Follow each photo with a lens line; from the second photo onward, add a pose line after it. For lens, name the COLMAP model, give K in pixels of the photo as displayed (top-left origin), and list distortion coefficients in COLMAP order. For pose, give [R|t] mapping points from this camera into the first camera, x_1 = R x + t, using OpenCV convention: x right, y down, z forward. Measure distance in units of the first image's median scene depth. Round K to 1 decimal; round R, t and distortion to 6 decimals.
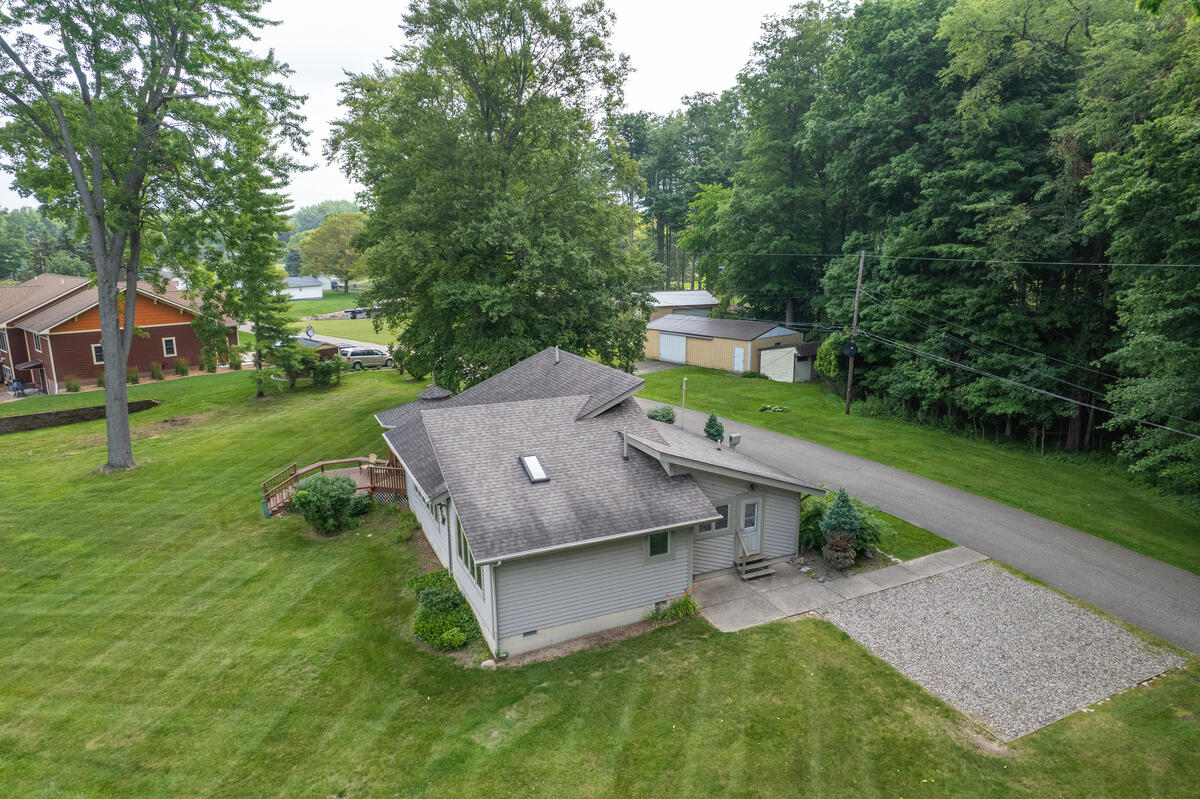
lens RADIAL K [[772.6, 0, 600.0], [0, 772.6, 399.5], [0, 0, 1]] dist [-0.099482, 0.090424]
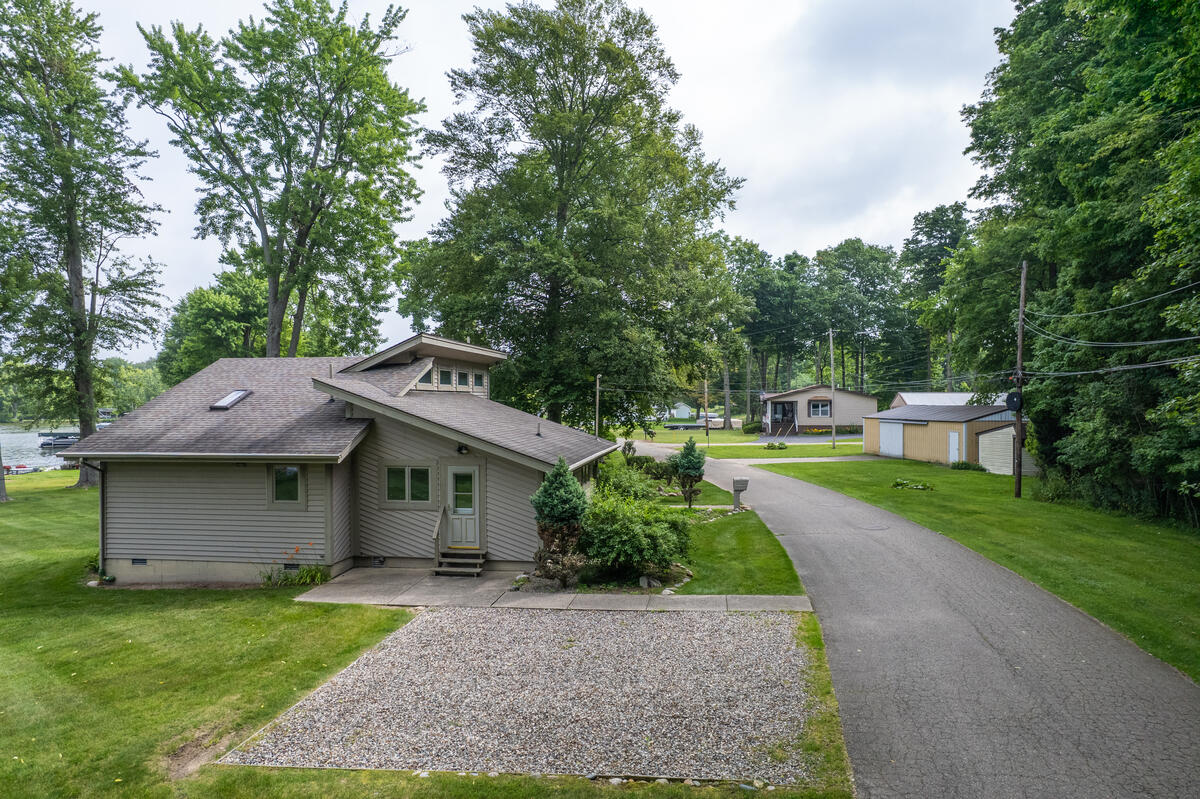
lens RADIAL K [[772.6, 0, 600.0], [0, 772.6, 399.5], [0, 0, 1]] dist [-0.099482, 0.090424]
pose [[0.842963, 0.004754, -0.537951, 0.704590], [-0.116671, 0.977777, -0.174181, 0.179535], [0.525168, 0.209592, 0.824785, 0.441945]]
